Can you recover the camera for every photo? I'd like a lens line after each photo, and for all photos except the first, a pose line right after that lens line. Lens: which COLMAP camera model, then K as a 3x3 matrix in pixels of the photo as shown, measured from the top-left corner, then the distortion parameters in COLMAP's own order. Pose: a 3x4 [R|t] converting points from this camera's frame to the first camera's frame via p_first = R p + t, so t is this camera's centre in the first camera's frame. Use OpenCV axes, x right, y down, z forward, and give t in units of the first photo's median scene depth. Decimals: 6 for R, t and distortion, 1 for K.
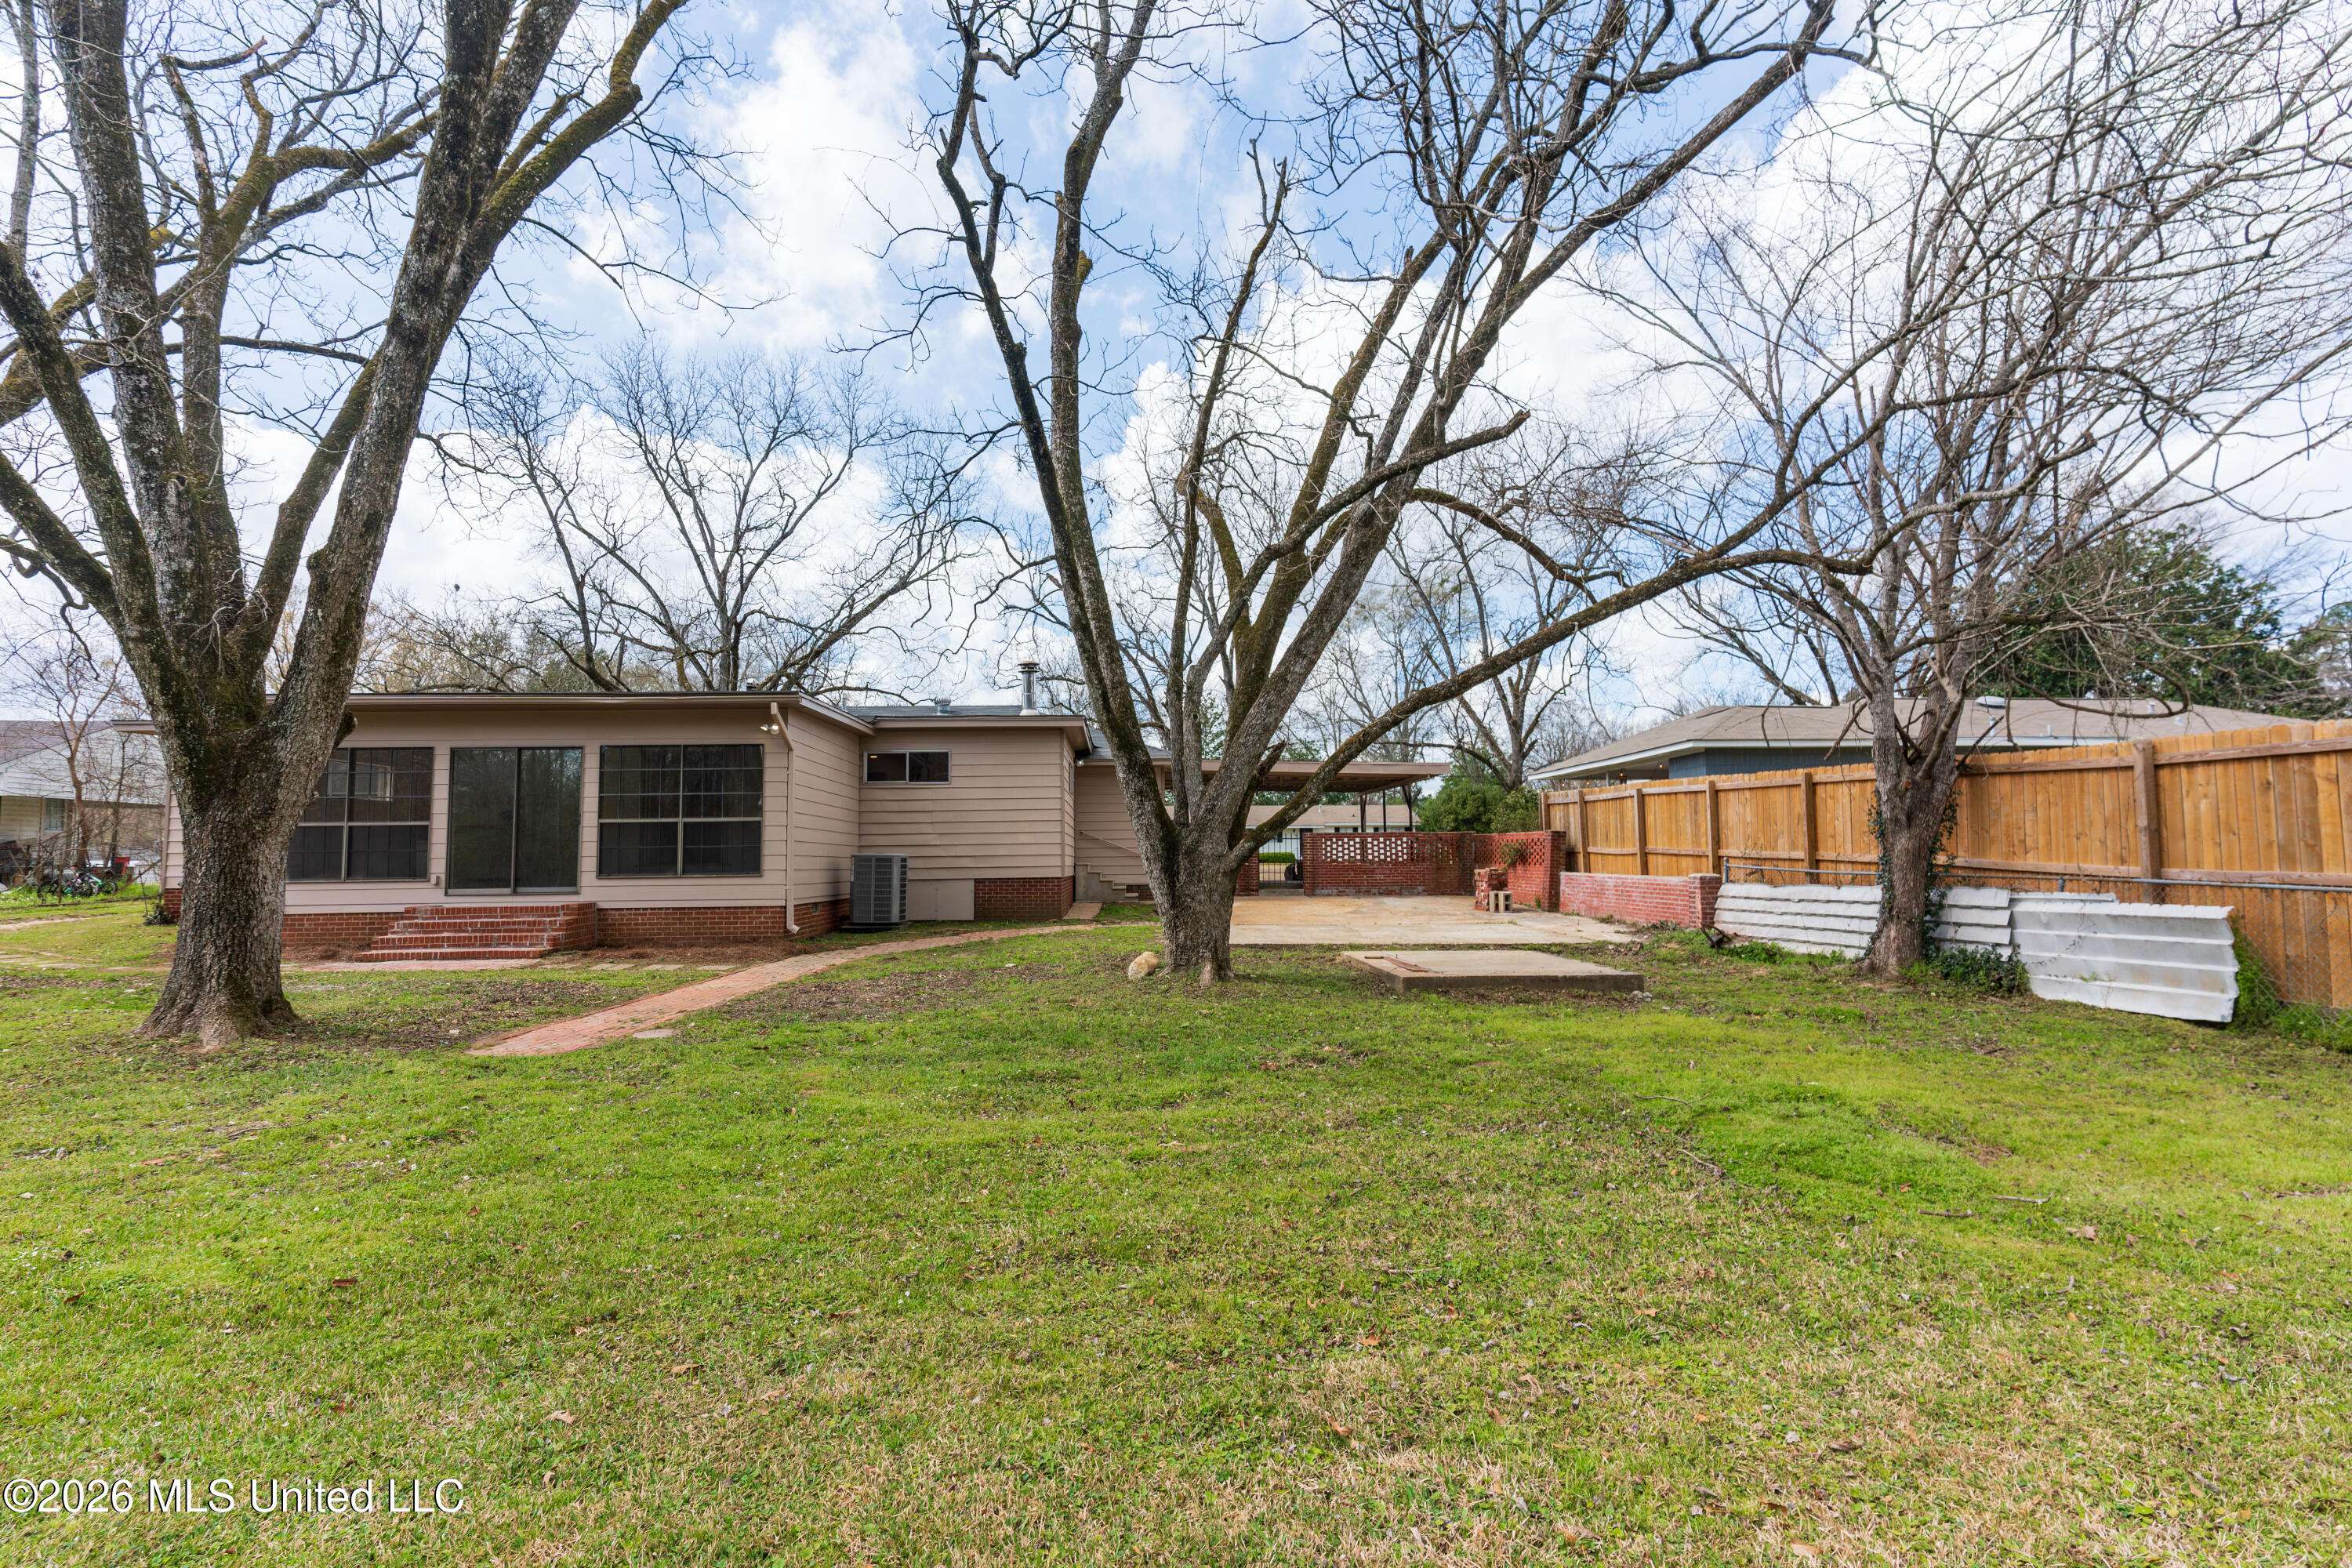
lens RADIAL K [[1141.1, 0, 1181.0], [0, 1141.1, 780.6], [0, 0, 1]] dist [0.001239, 0.001320]
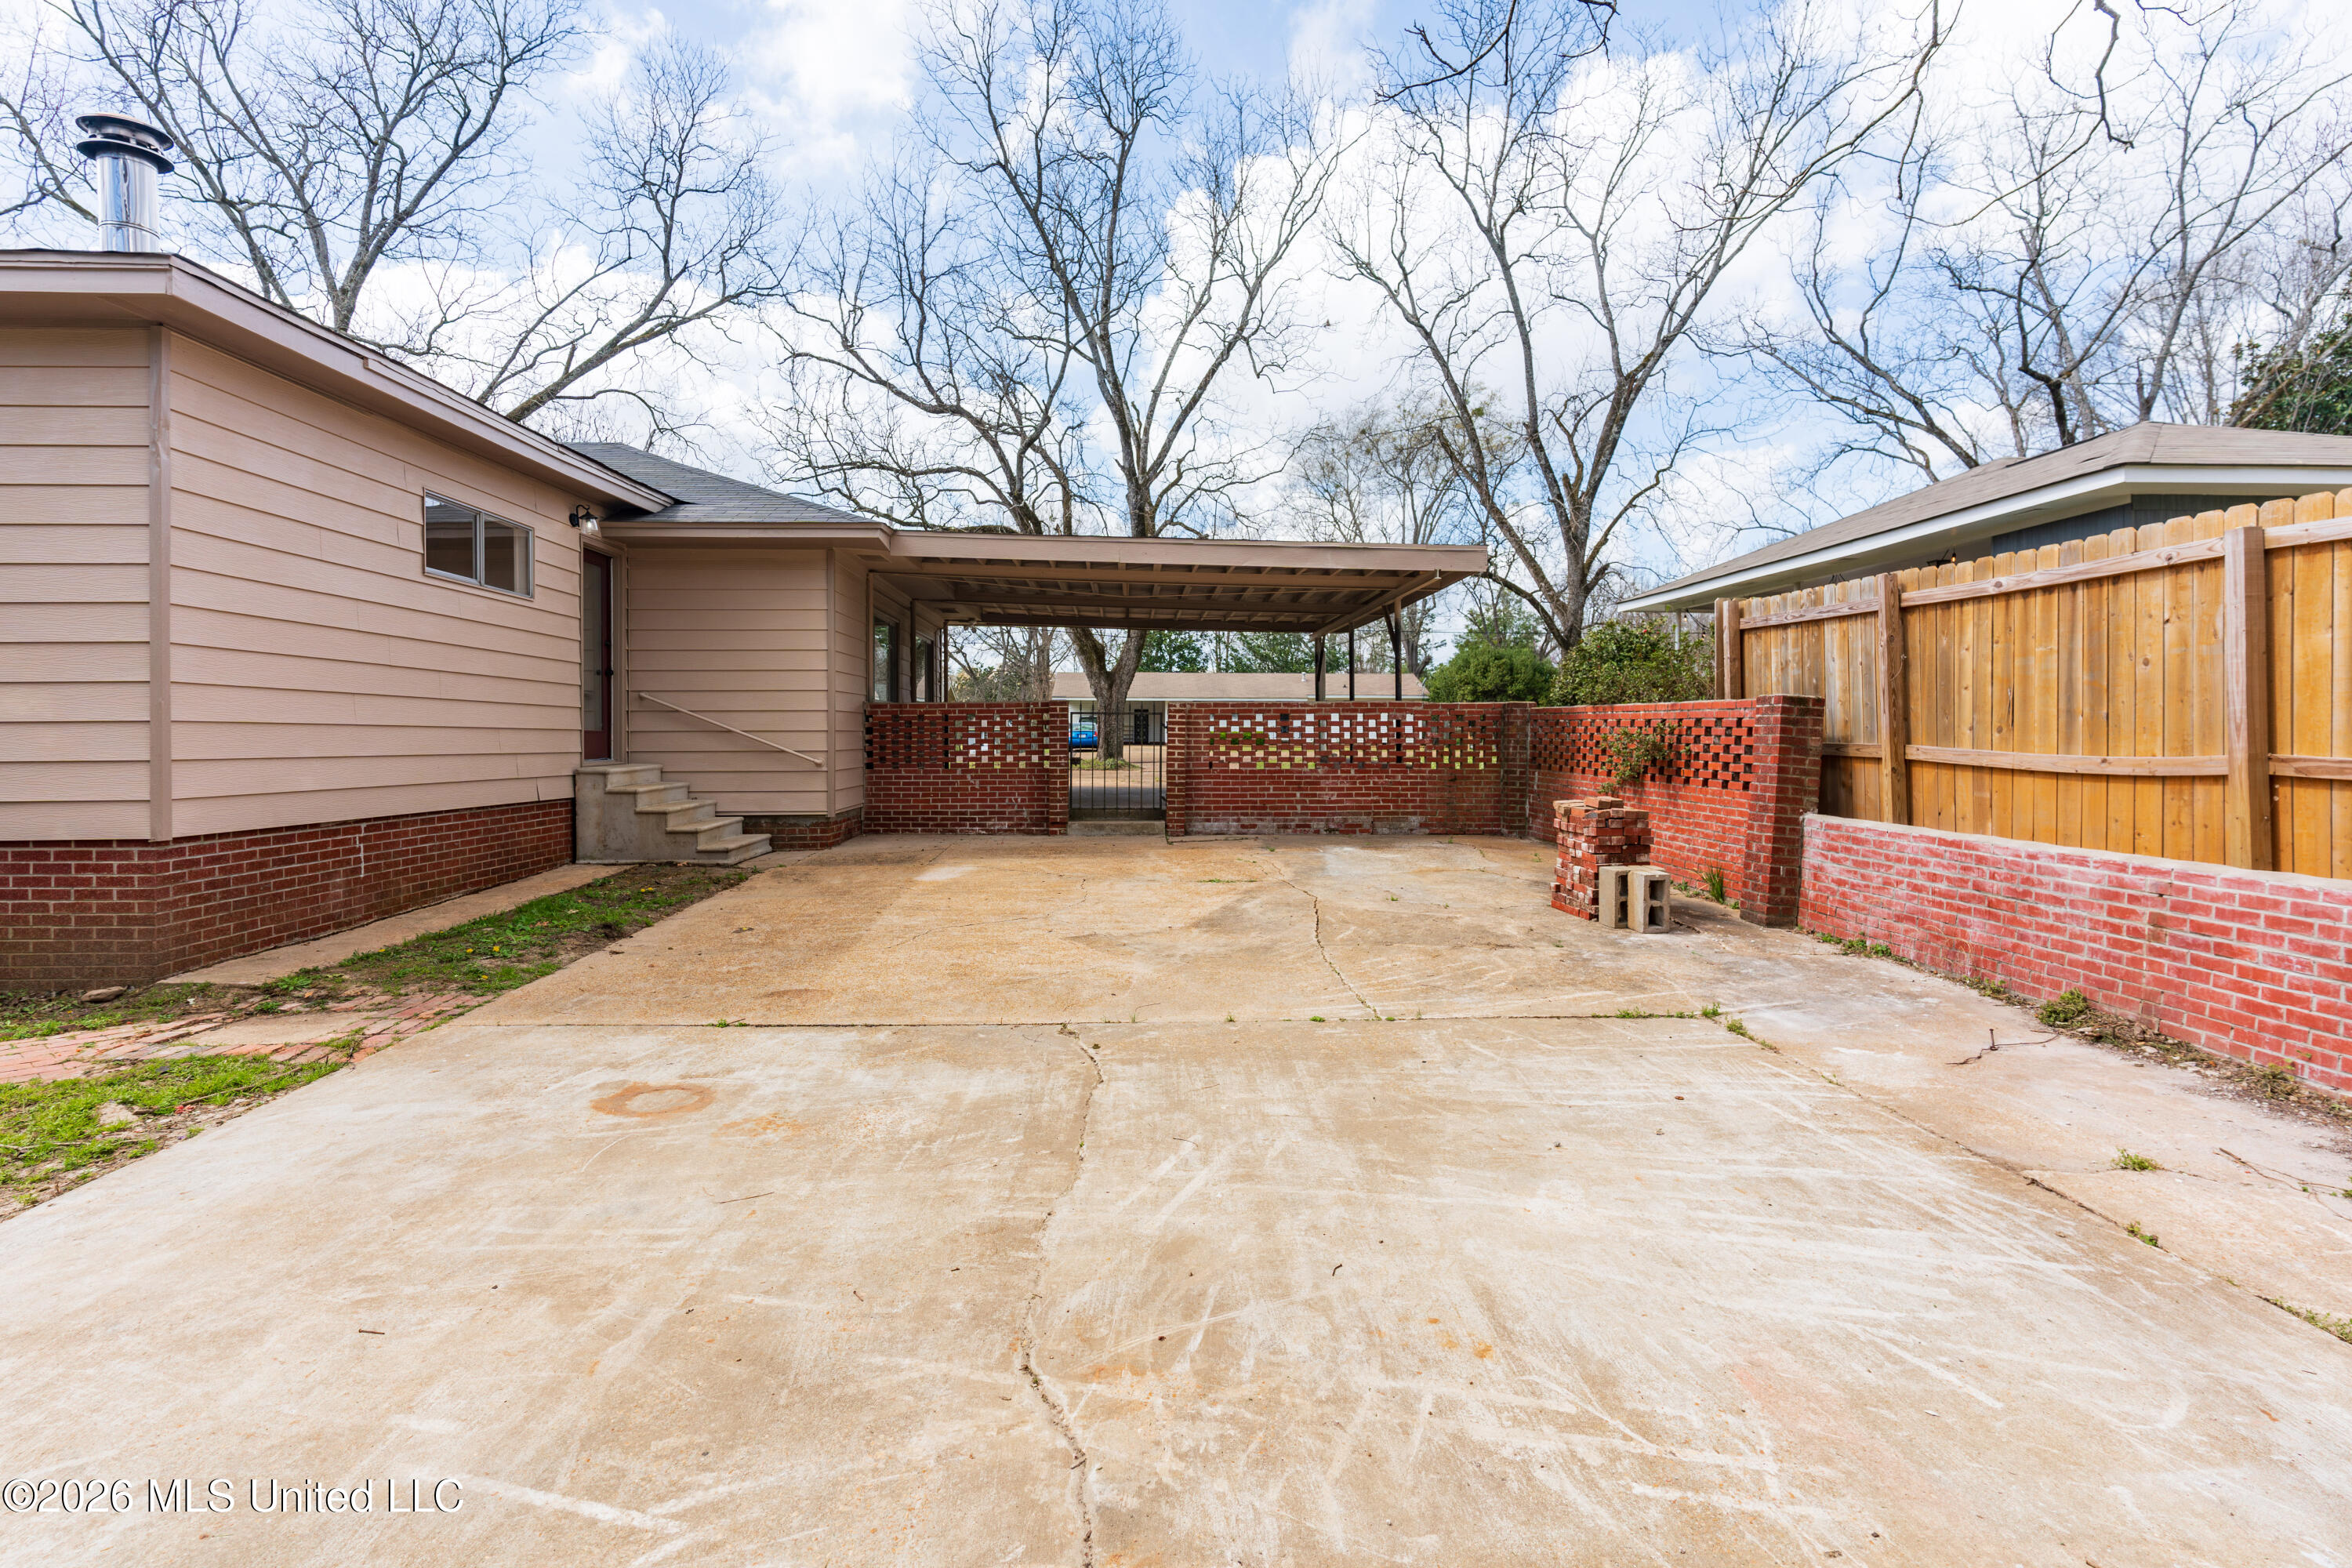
lens RADIAL K [[1141.1, 0, 1178.4], [0, 1141.1, 737.9], [0, 0, 1]] dist [0.001239, 0.001320]
pose [[0.999890, 0.011418, -0.009449, 0.162188], [-0.010706, 0.997329, 0.072254, 0.037975], [0.010249, -0.072145, 0.997341, 0.739736]]
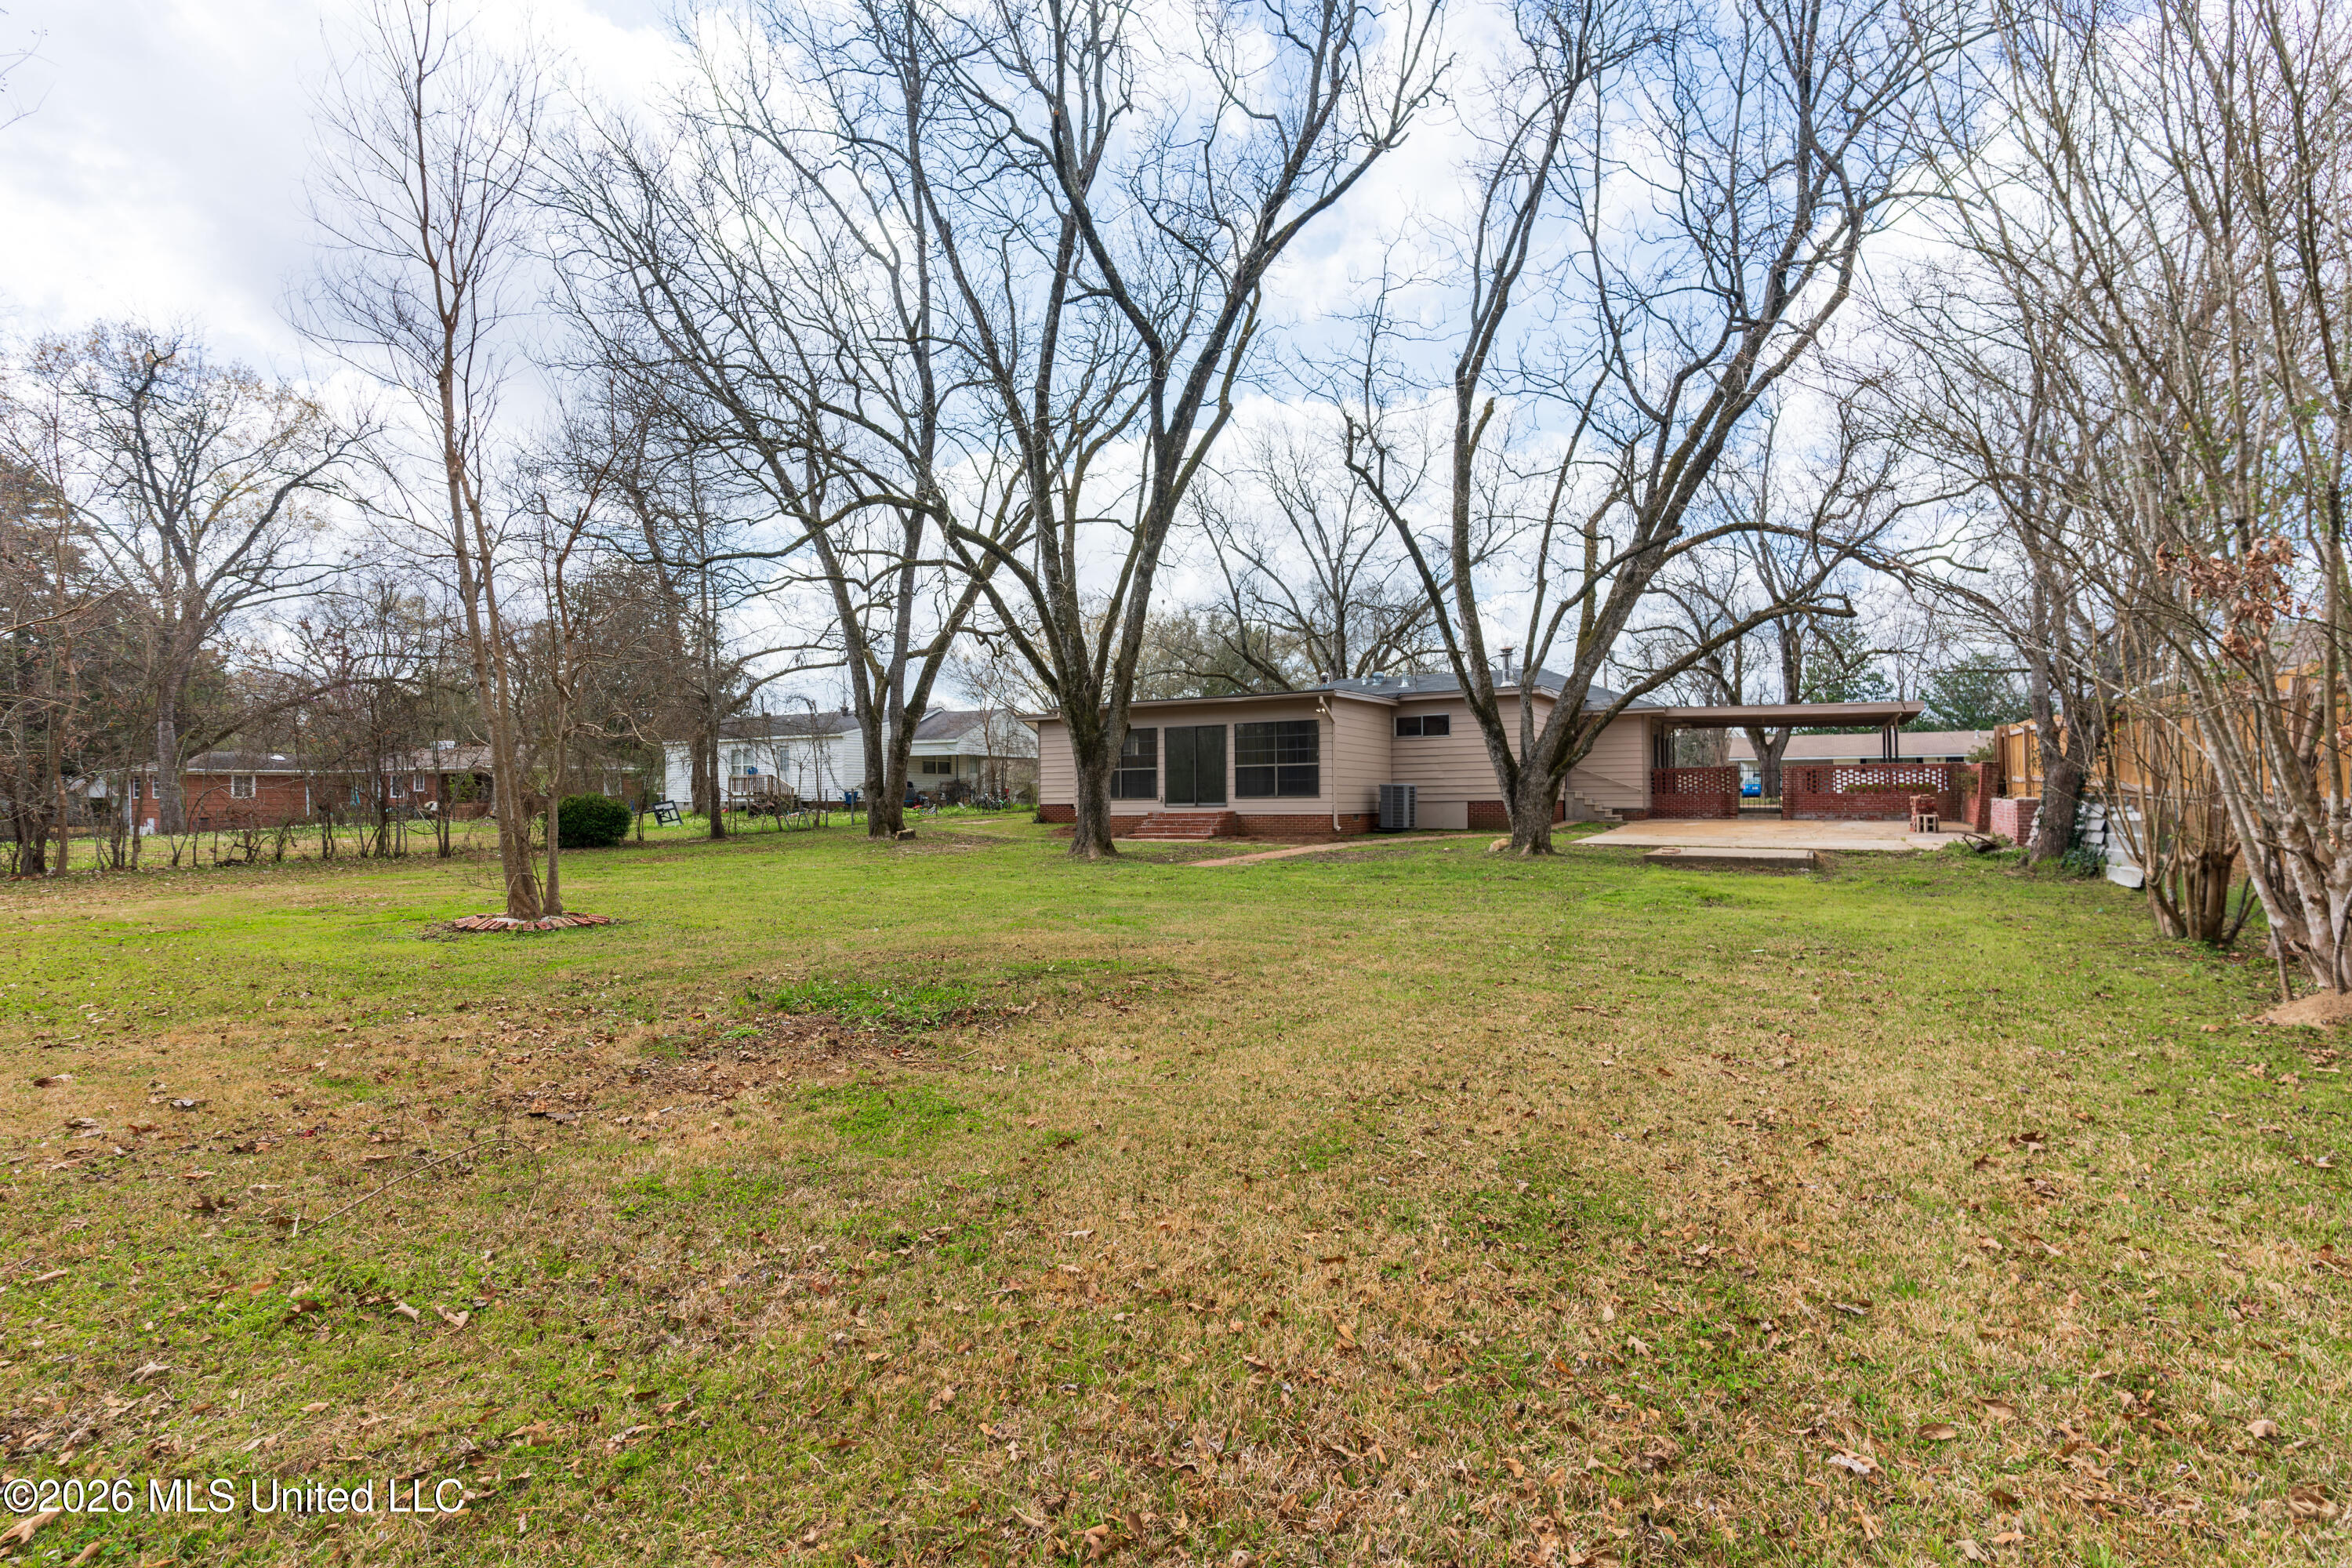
lens RADIAL K [[1141.1, 0, 1130.8], [0, 1141.1, 797.4], [0, 0, 1]] dist [0.001239, 0.001320]
pose [[0.826354, 0.002204, -0.563146, 0.301516], [0.038570, 0.997423, 0.060501, -0.025299], [0.561828, -0.071716, 0.824139, -0.475704]]
